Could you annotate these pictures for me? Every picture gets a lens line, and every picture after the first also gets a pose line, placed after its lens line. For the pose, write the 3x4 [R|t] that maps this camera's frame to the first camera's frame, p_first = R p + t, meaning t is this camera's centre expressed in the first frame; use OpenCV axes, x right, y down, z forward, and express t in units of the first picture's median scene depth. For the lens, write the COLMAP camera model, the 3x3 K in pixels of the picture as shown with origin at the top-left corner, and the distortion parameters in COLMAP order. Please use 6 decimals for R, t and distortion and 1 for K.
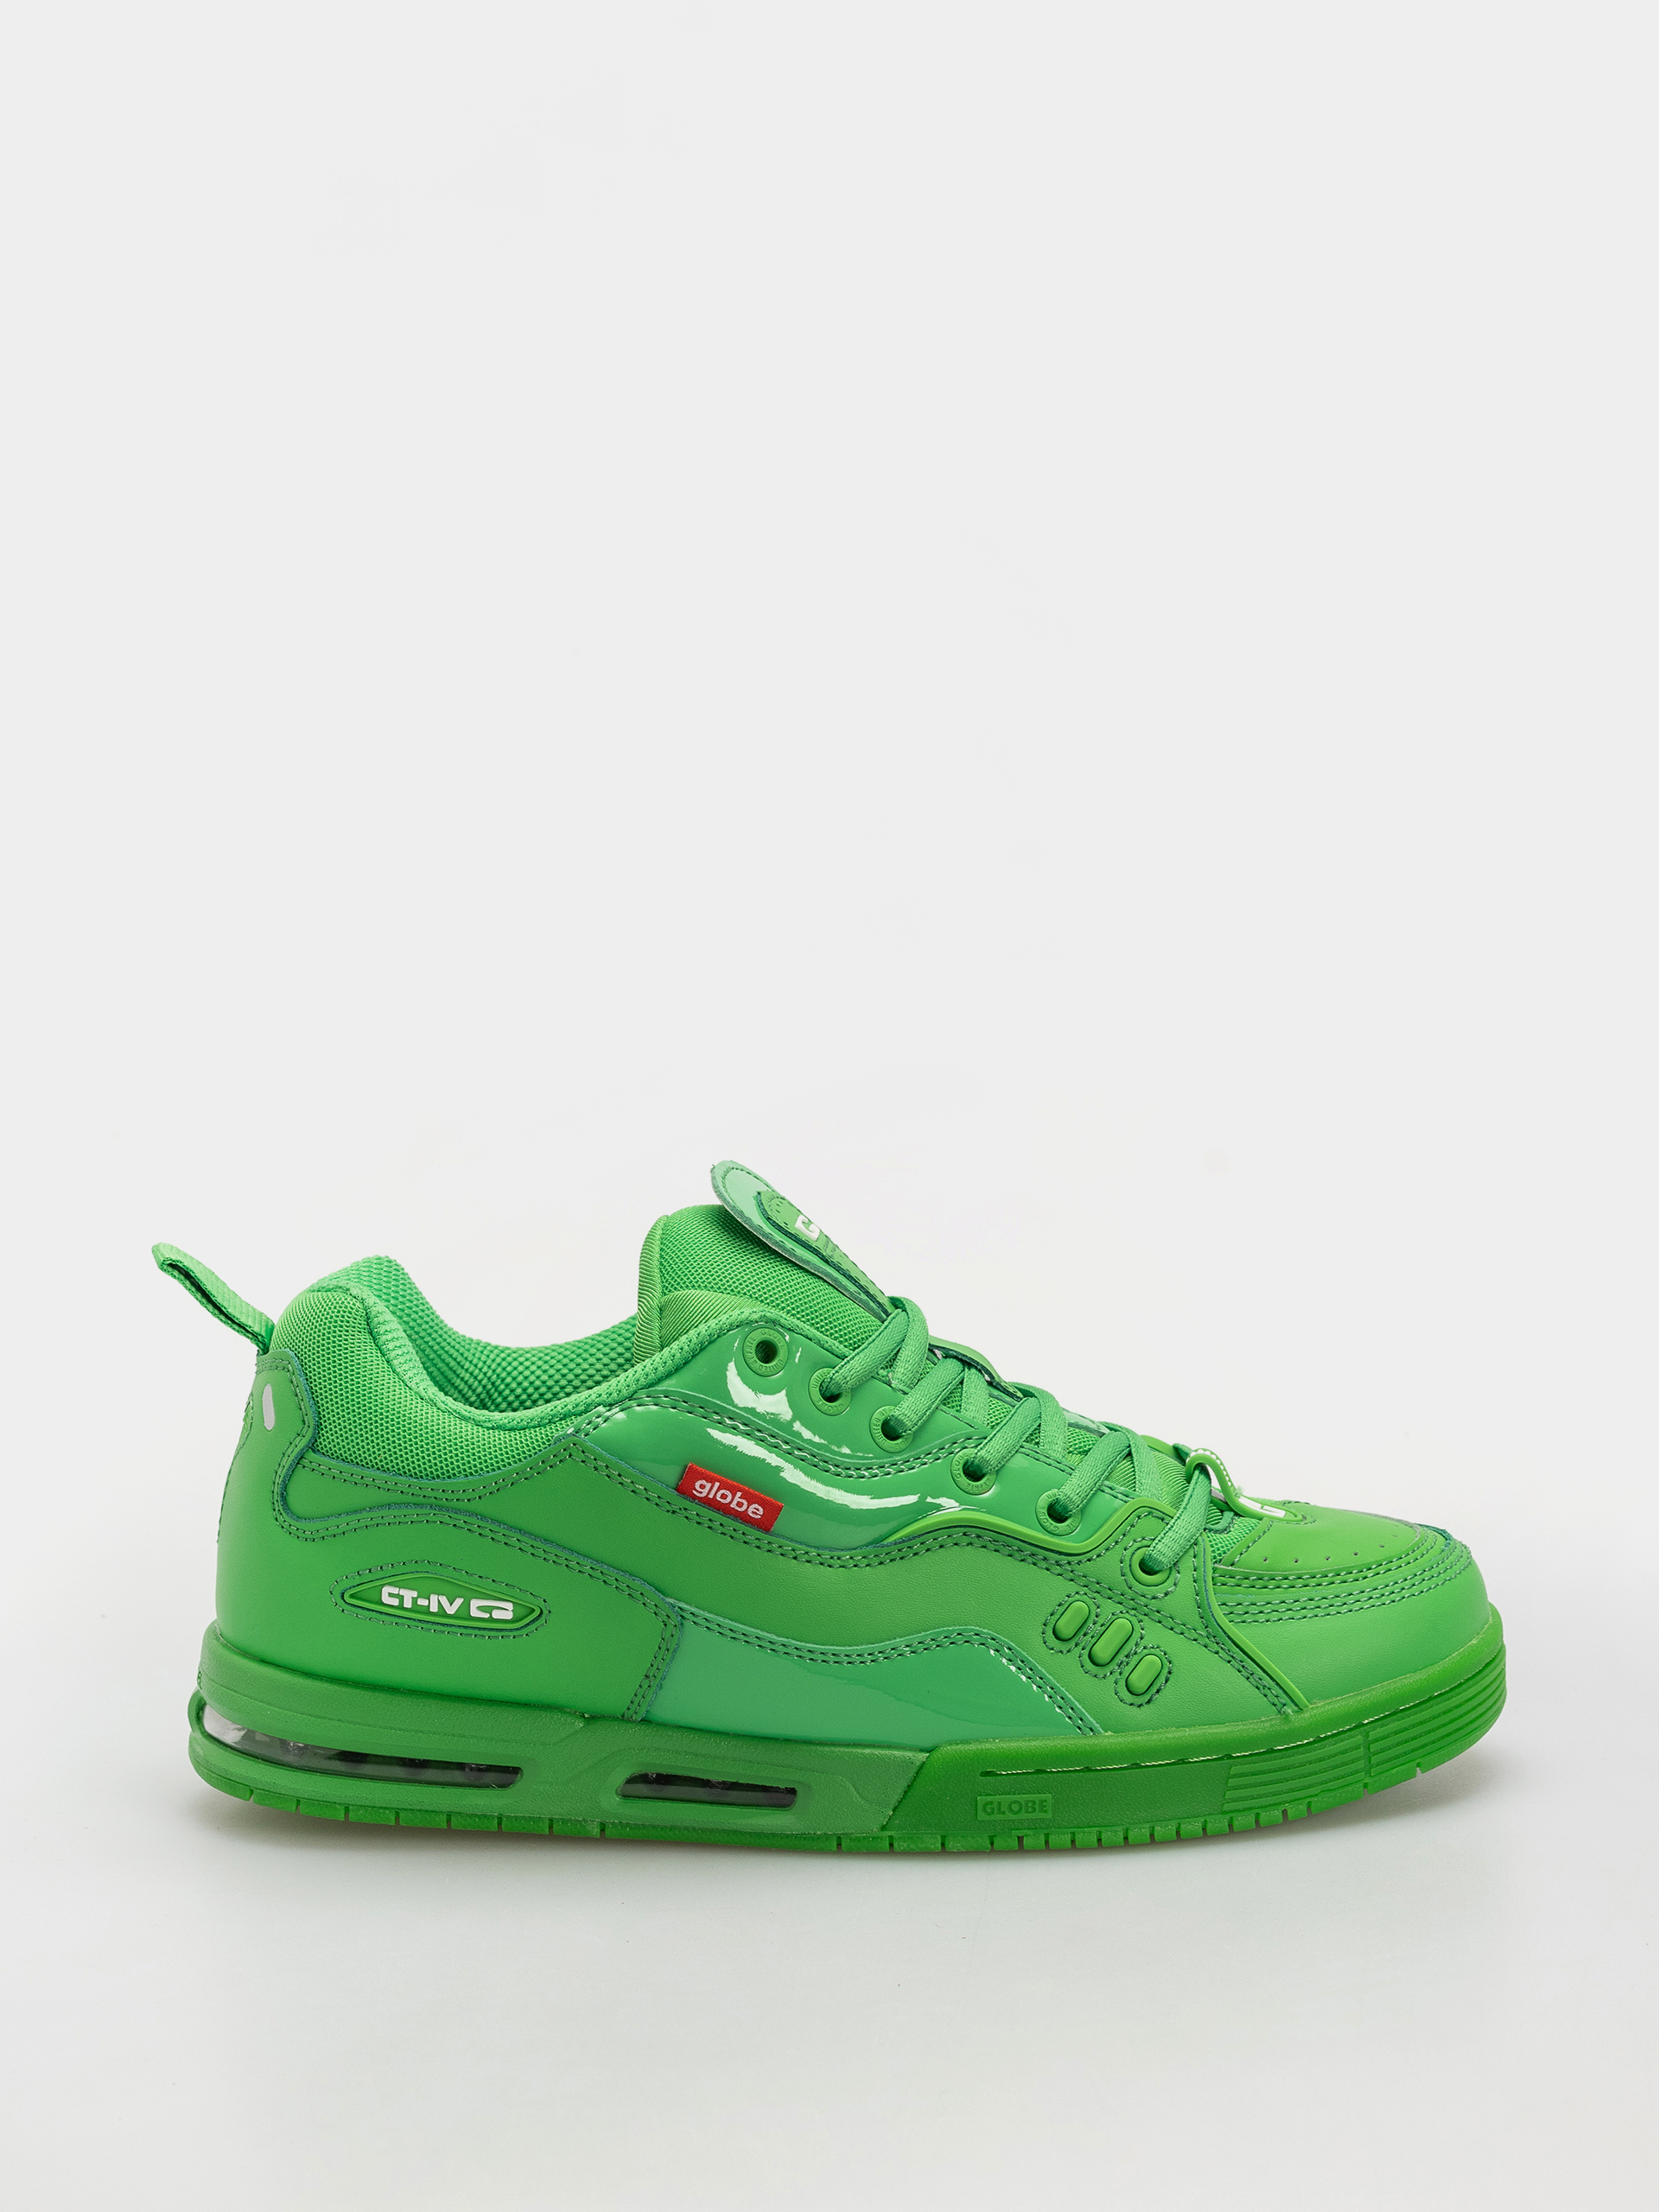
lens RADIAL K [[5326.4, 0, 829.5], [0, 5326.4, 1106.0], [0, 0, 1]] dist [-0.035142, 0.058307]
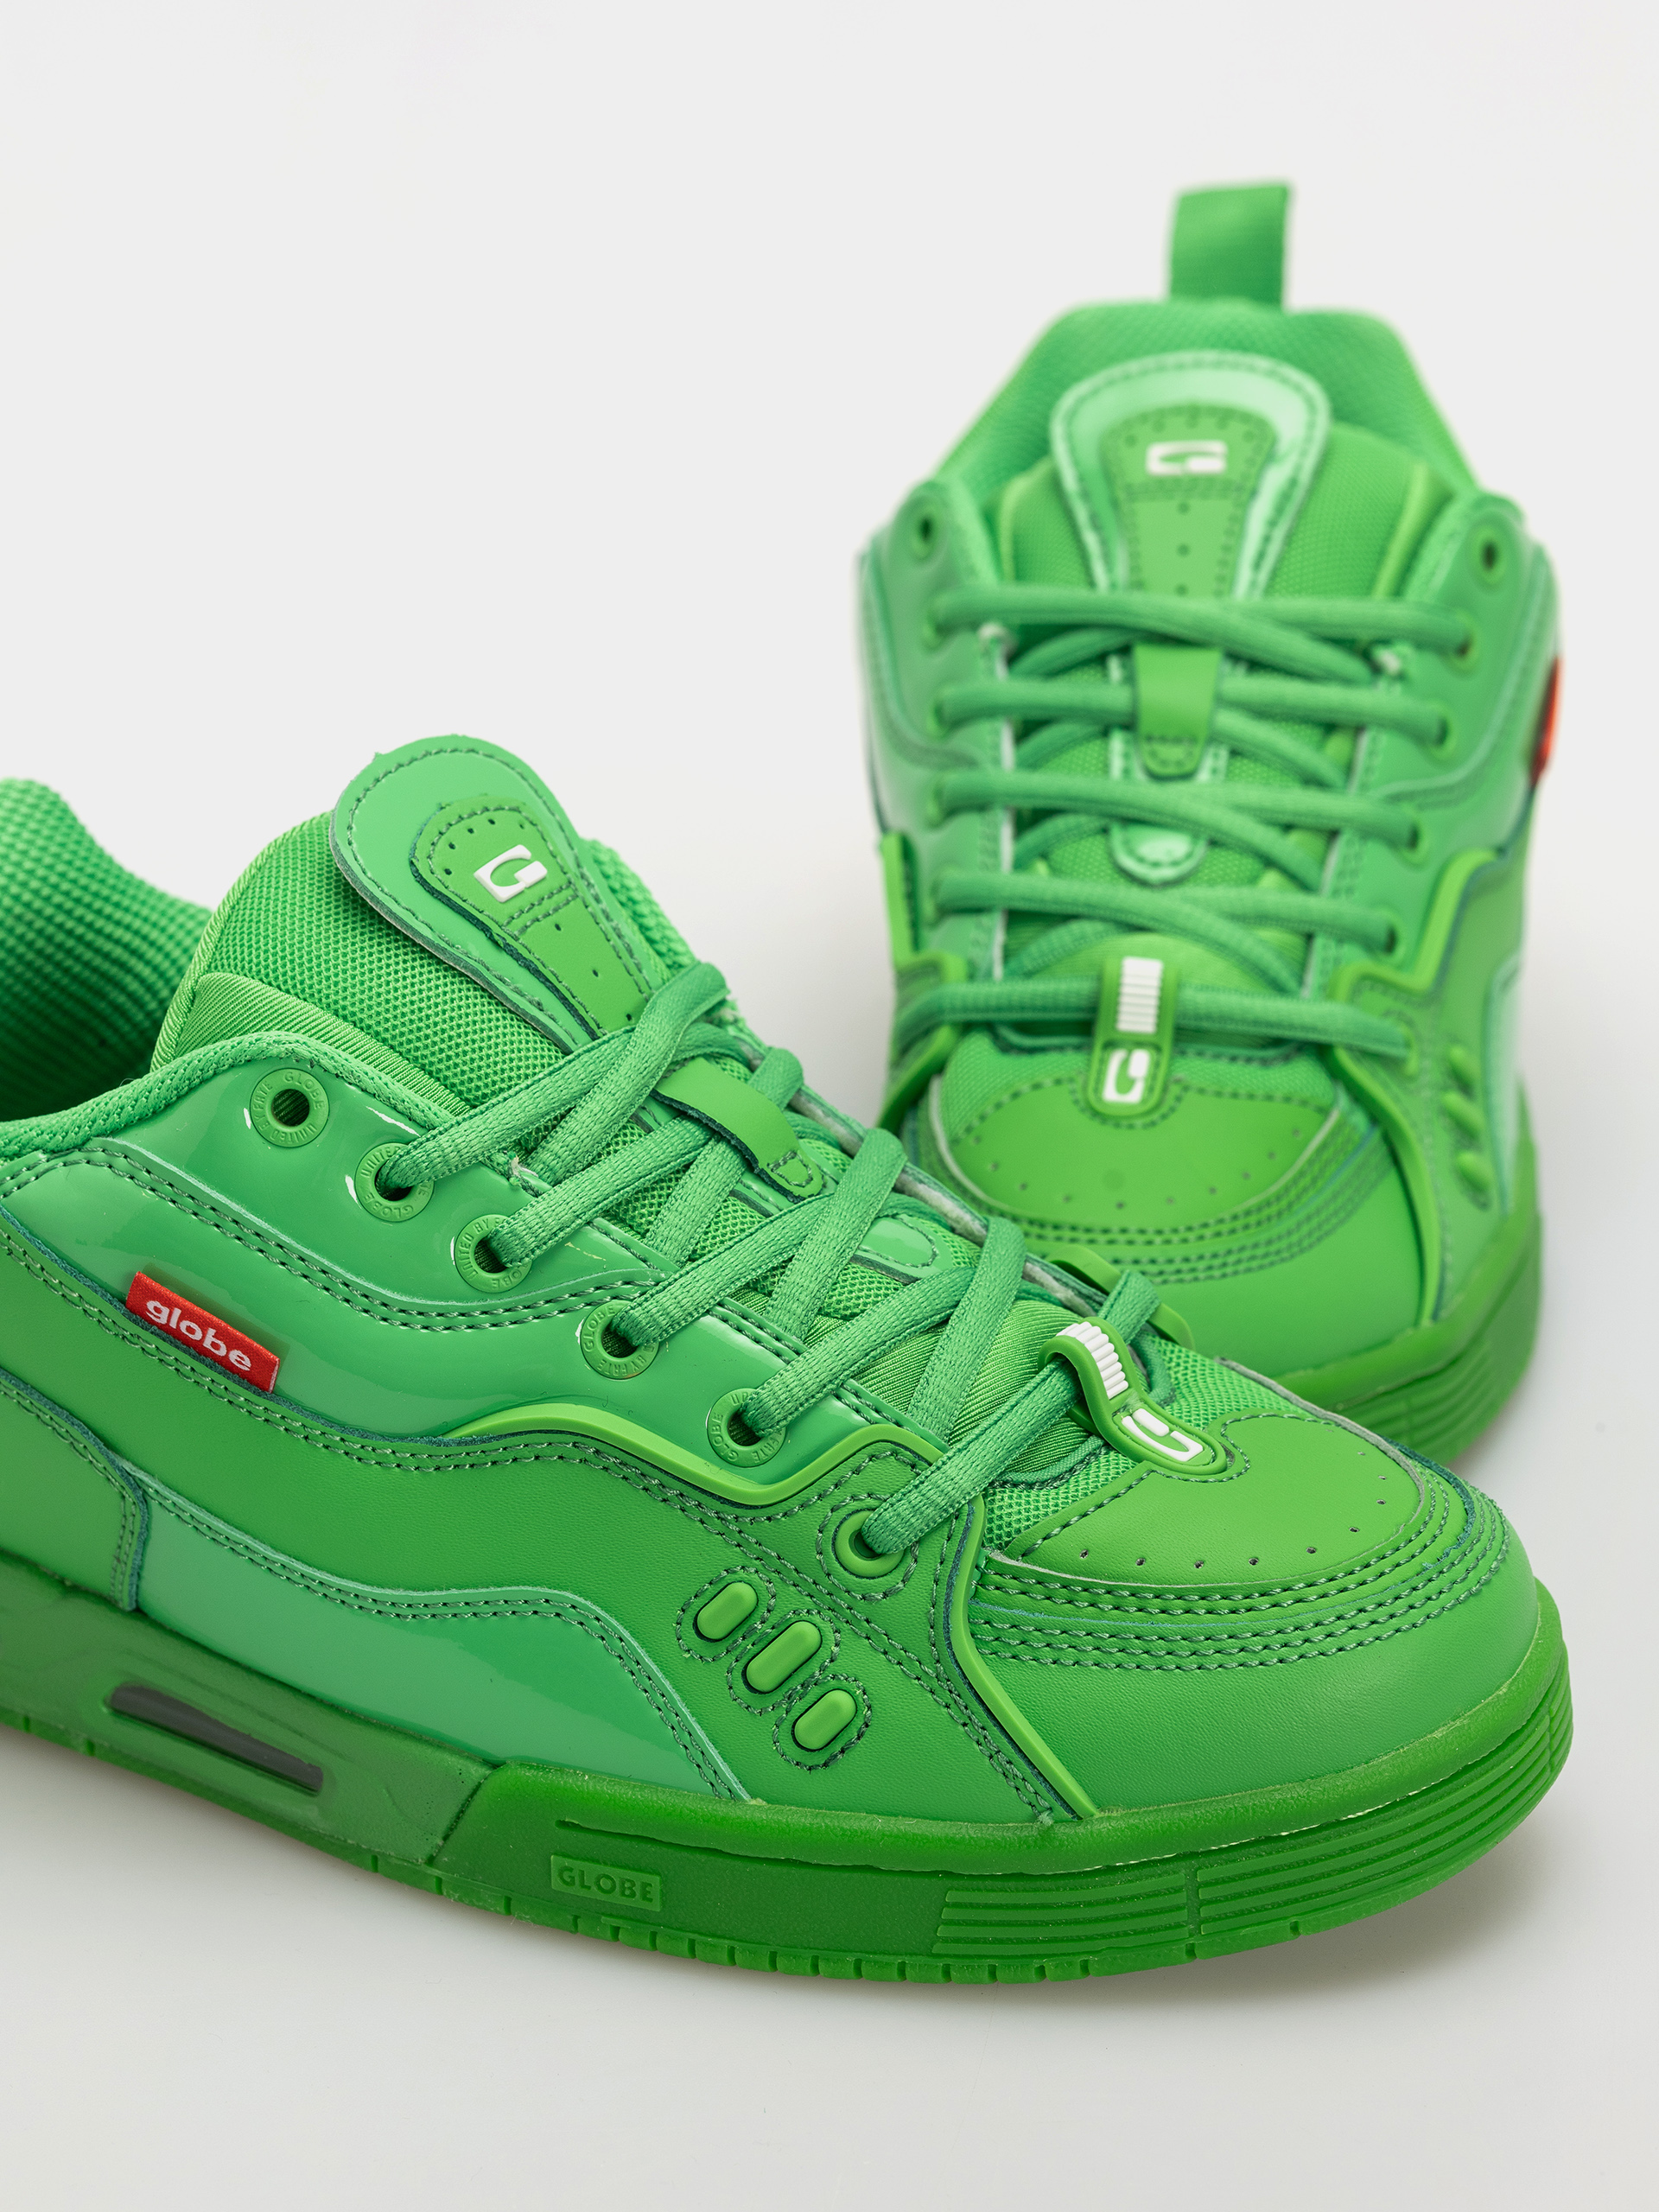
lens RADIAL K [[5262.9, 0, 829.5], [0, 5262.9, 1106.0], [0, 0, 1]] dist [0.073213, -0.169199]
pose [[0.937719, 0.161741, -0.307446, 0.232669], [-0.089660, 0.967700, 0.235621, -0.102646], [0.335625, -0.193380, 0.921933, 0.457980]]
